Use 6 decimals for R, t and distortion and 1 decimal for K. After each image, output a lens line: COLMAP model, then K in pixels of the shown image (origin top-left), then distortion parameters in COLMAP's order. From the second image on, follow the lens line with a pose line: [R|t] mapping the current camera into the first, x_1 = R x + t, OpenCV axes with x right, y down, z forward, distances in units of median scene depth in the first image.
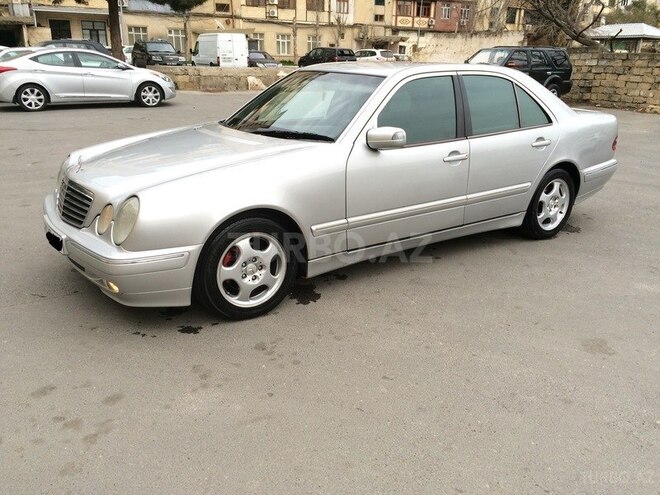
lens RADIAL K [[559.1, 0, 330.0], [0, 559.1, 247.5], [0, 0, 1]] dist [0.085220, -0.105023]
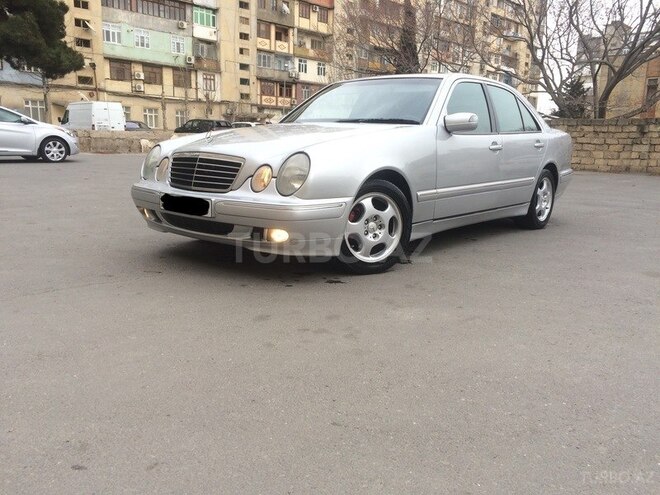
lens RADIAL K [[559.1, 0, 330.0], [0, 559.1, 247.5], [0, 0, 1]] dist [0.085220, -0.105023]
pose [[0.968906, -0.039871, 0.244196, -0.048620], [0.071764, 0.989792, -0.123133, 0.020070], [-0.236794, 0.136829, 0.961876, -0.004165]]
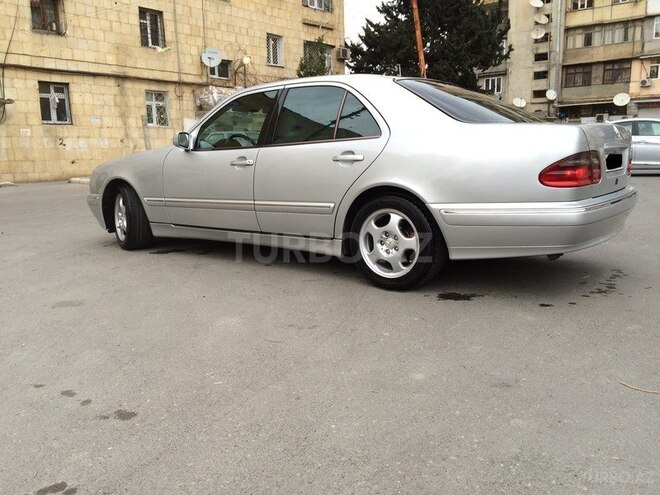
lens RADIAL K [[559.1, 0, 330.0], [0, 559.1, 247.5], [0, 0, 1]] dist [0.085220, -0.105023]
pose [[0.300181, 0.136931, -0.944003, 0.153230], [-0.280613, 0.958528, 0.049807, -0.012291], [0.911673, 0.249948, 0.326156, 0.098585]]
